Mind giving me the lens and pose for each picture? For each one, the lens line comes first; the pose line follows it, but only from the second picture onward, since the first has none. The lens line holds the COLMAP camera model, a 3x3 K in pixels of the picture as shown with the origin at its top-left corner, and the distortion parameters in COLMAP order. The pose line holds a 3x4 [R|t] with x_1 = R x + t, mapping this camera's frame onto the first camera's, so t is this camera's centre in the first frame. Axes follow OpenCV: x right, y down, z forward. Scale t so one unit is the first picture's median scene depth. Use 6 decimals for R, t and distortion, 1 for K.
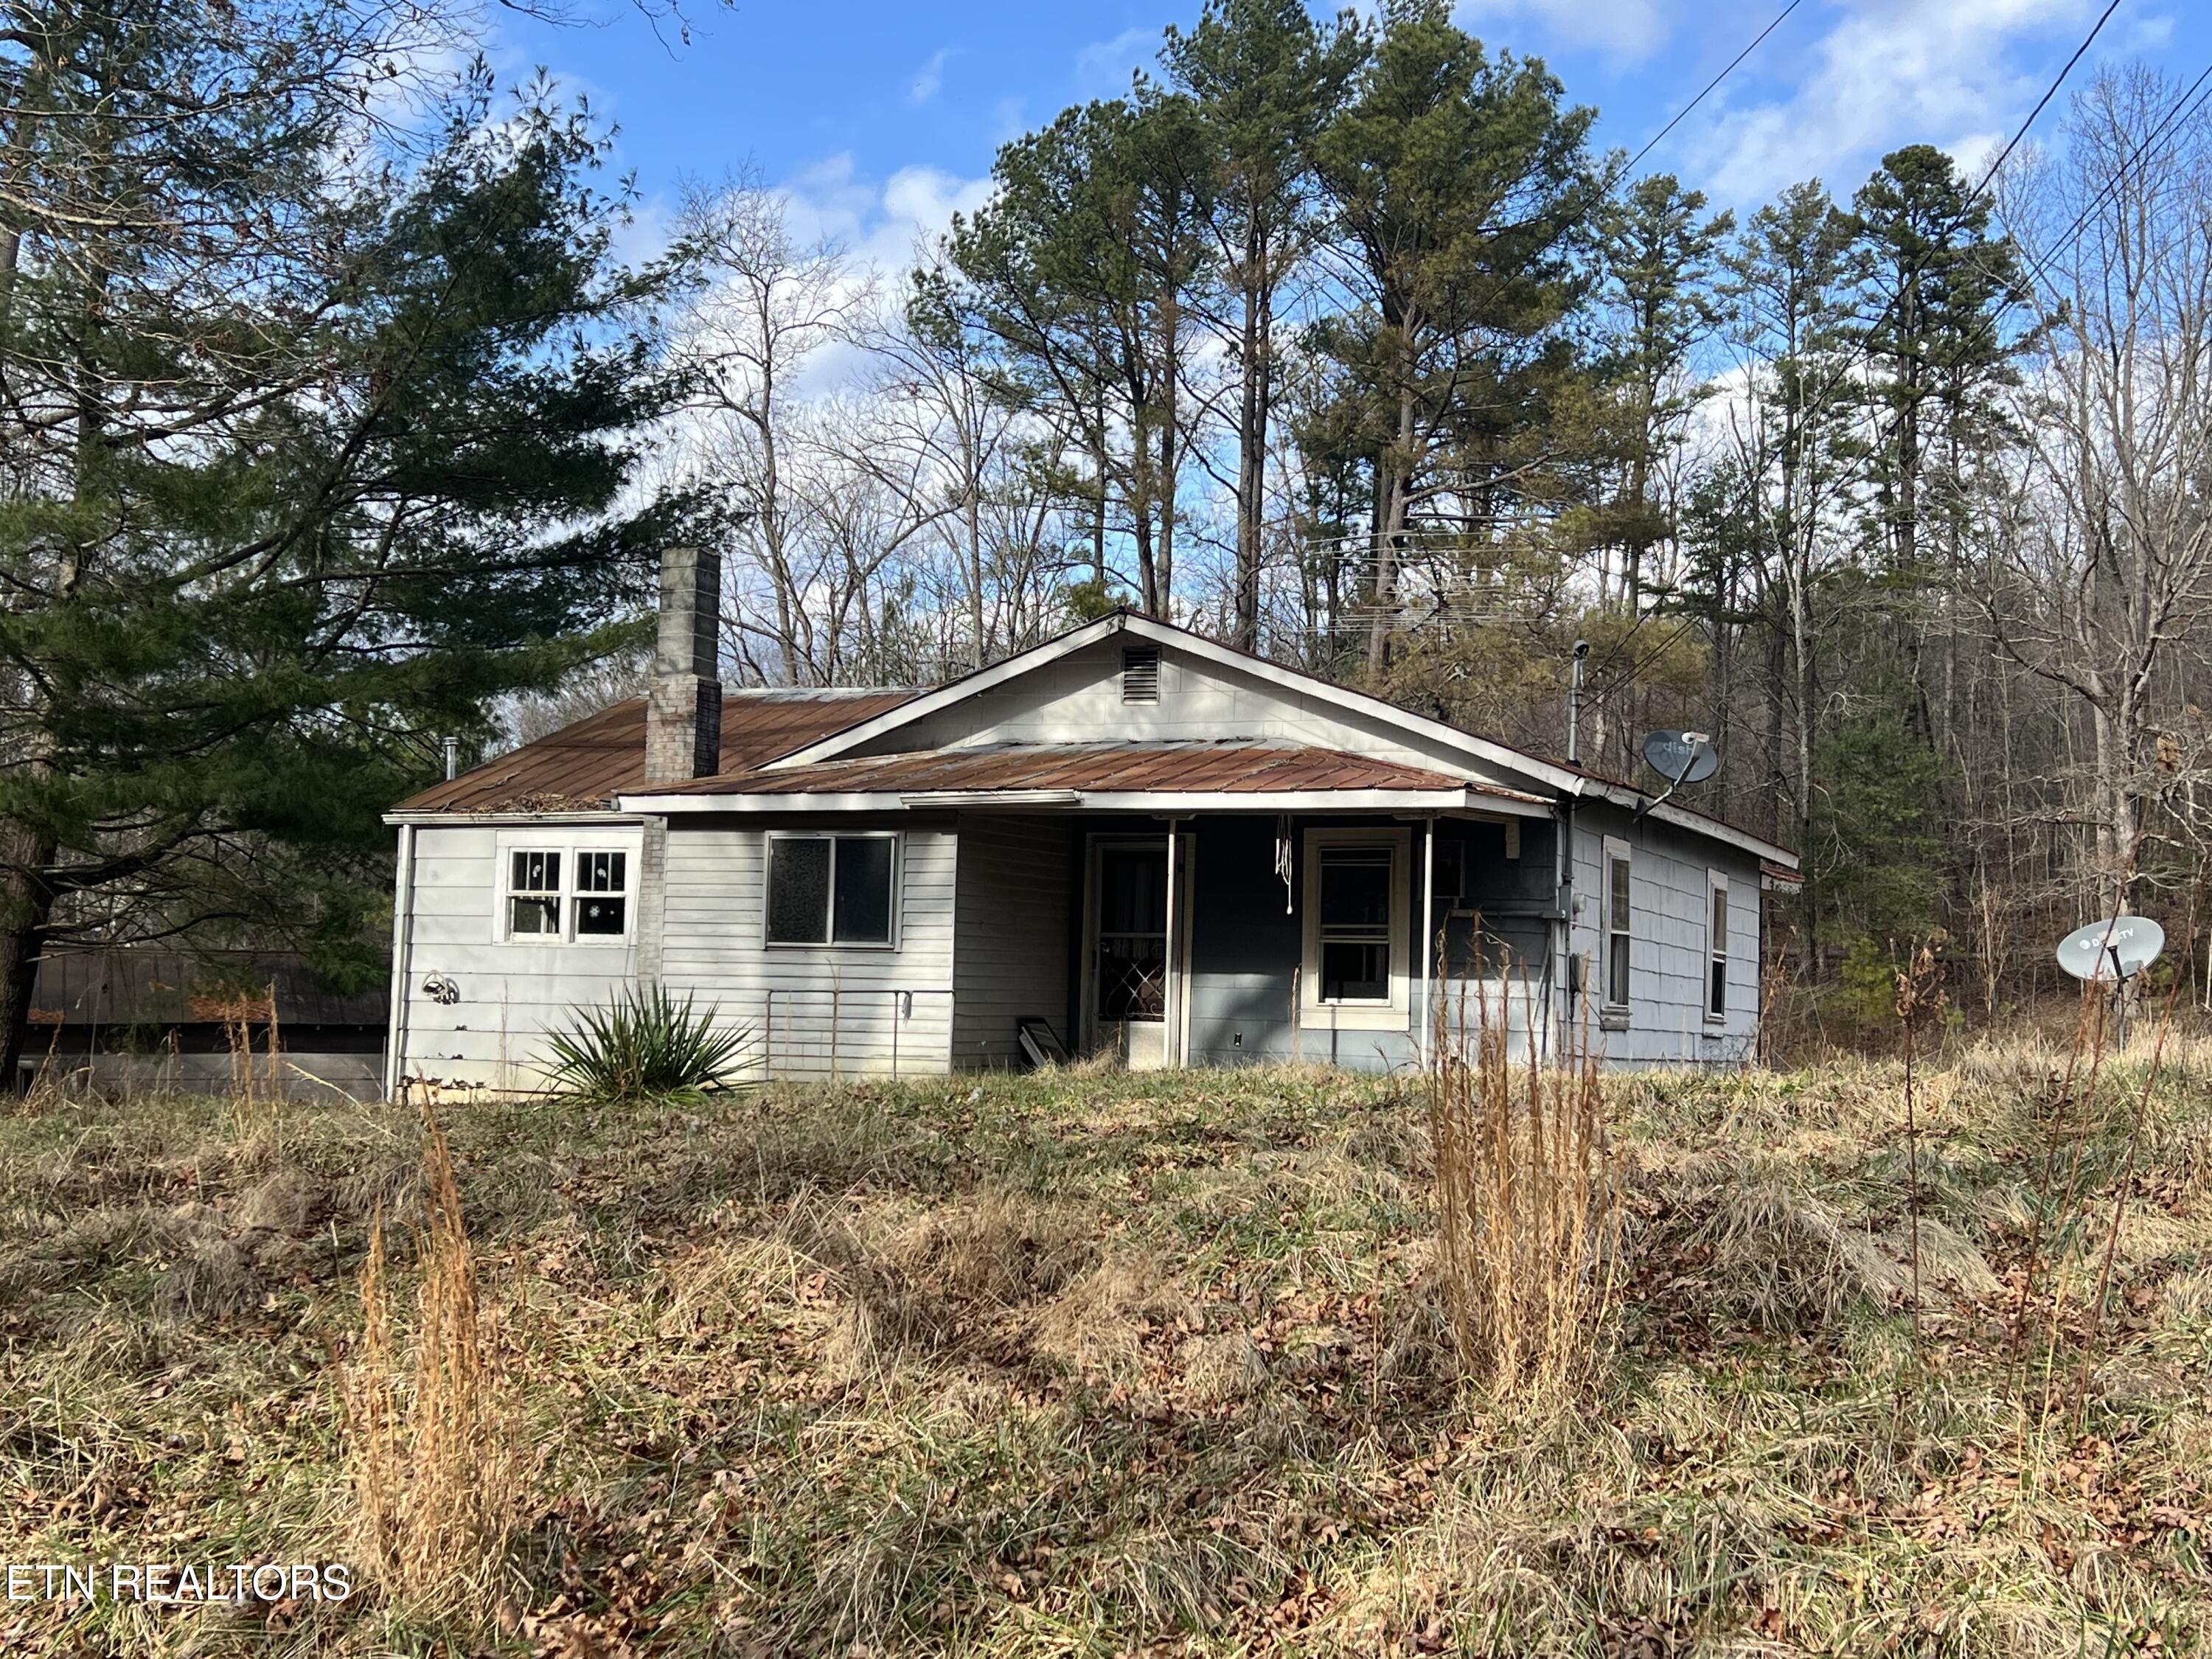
lens RADIAL K [[2654.8, 0, 1106.0], [0, 2654.8, 829.5], [0, 0, 1]] dist [0.304181, -1.102382]
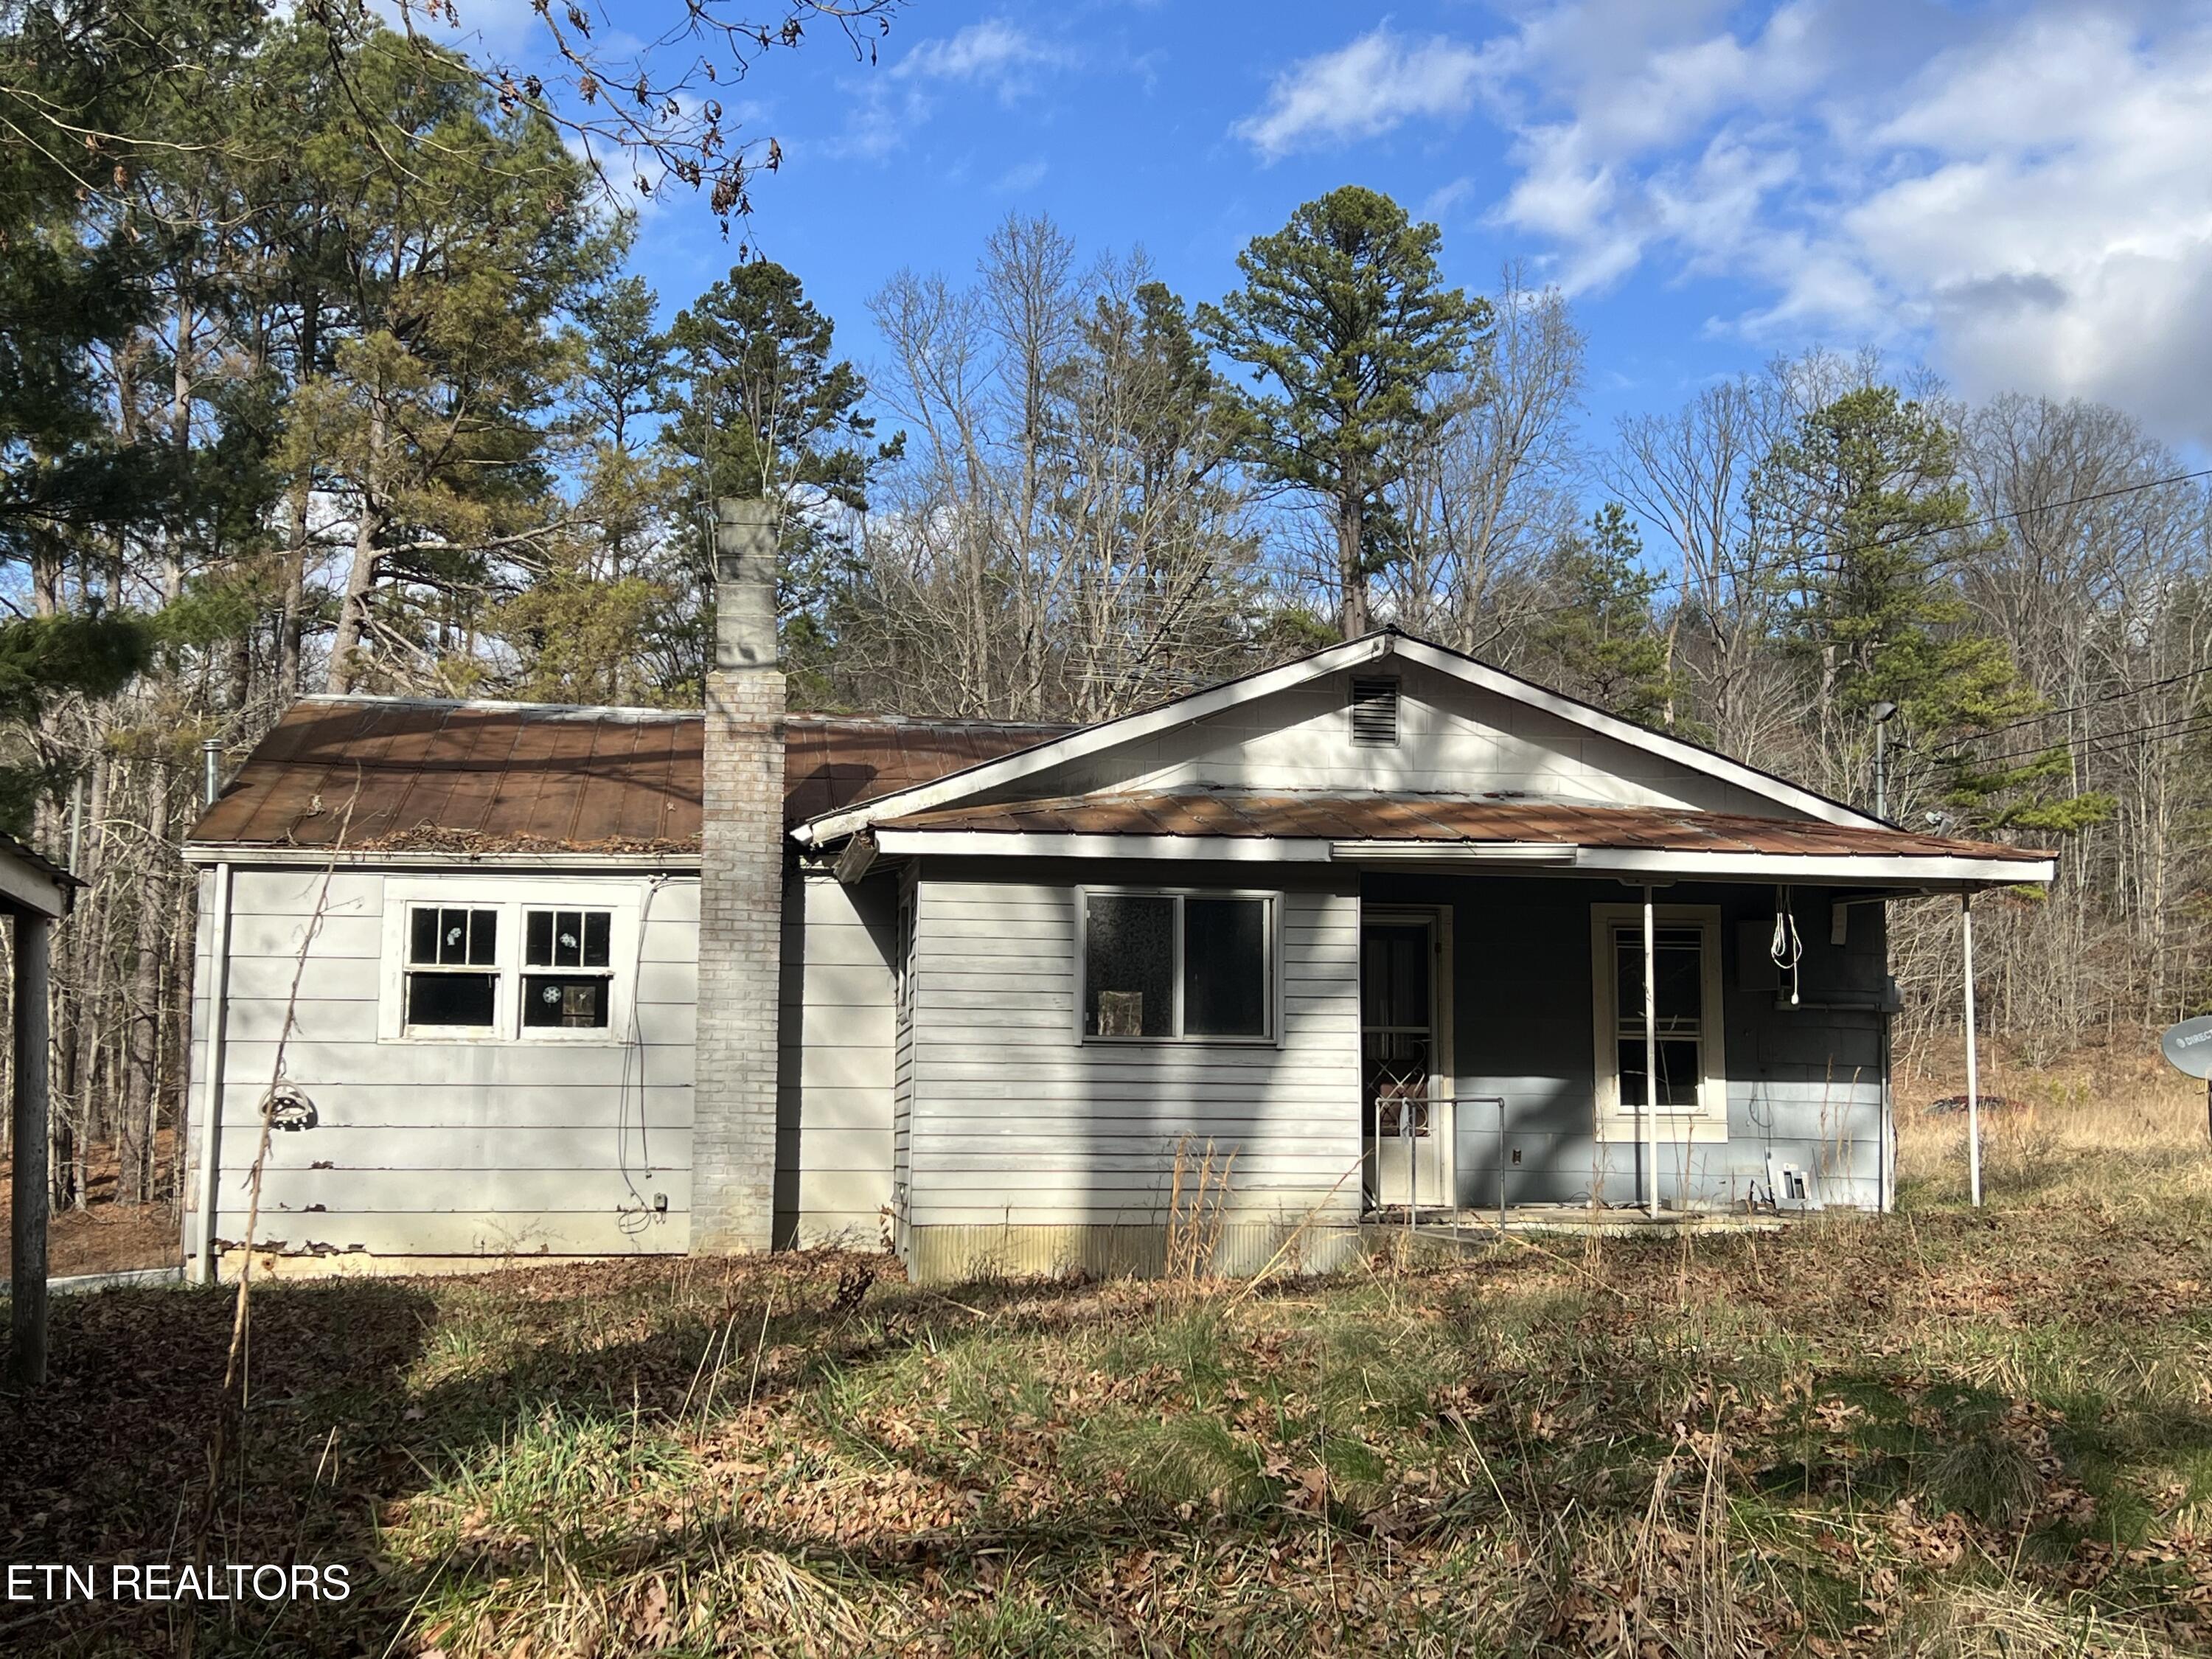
lens RADIAL K [[2654.8, 0, 1106.0], [0, 2654.8, 829.5], [0, 0, 1]] dist [0.304181, -1.102382]
pose [[0.846189, 0.043554, 0.531100, -0.448814], [-0.021847, 0.998652, -0.047088, 0.017281], [-0.532435, 0.028242, 0.845999, 0.321775]]
